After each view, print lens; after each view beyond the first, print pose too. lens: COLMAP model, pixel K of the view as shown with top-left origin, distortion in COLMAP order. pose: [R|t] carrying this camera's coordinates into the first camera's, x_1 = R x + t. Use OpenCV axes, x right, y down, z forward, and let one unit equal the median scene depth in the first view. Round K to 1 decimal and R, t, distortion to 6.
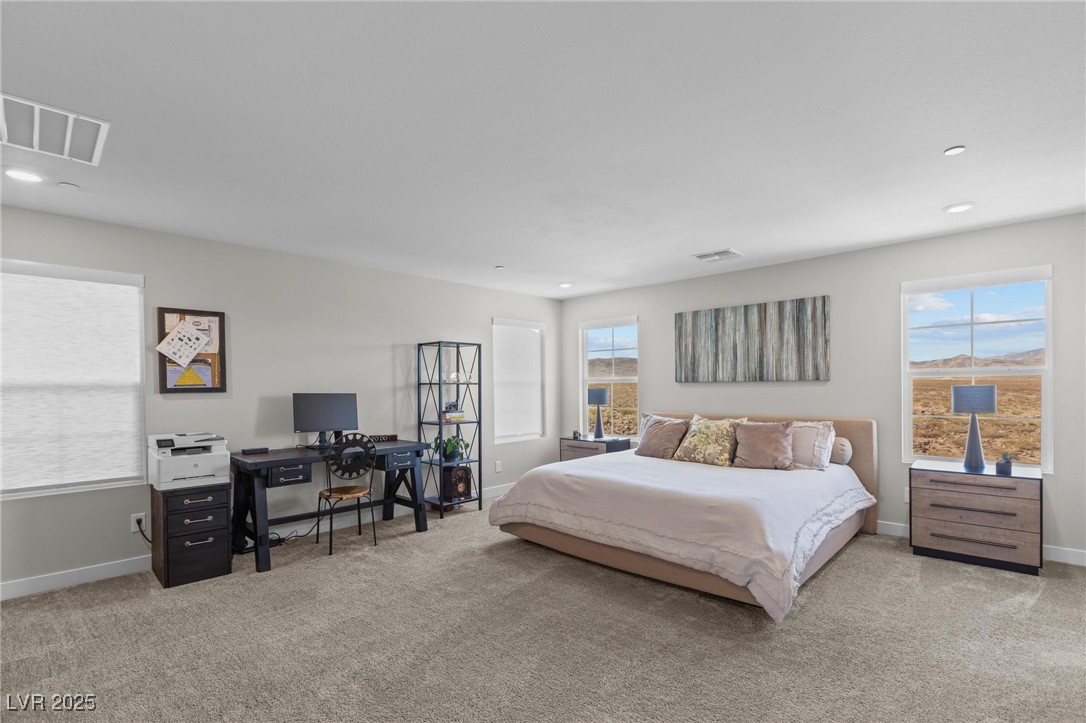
lens RADIAL K [[496.8, 0, 531.6], [0, 496.8, 391.1], [0, 0, 1]] dist [0.000569, 0.000018]
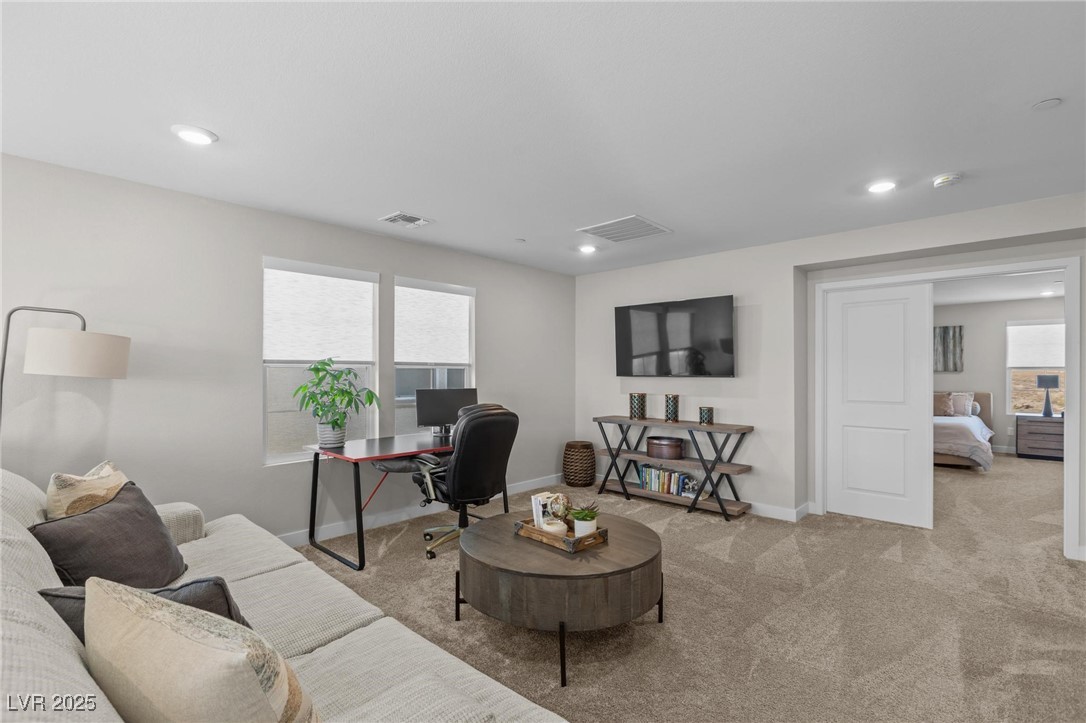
lens RADIAL K [[496.8, 0, 543.8], [0, 496.8, 364.6], [0, 0, 1]] dist [0.000569, 0.000018]
pose [[0.999292, 0.022961, 0.029798, -1.111376], [-0.022645, 0.999684, -0.010901, 0.009756], [-0.030039, 0.010219, 0.999496, -0.880565]]
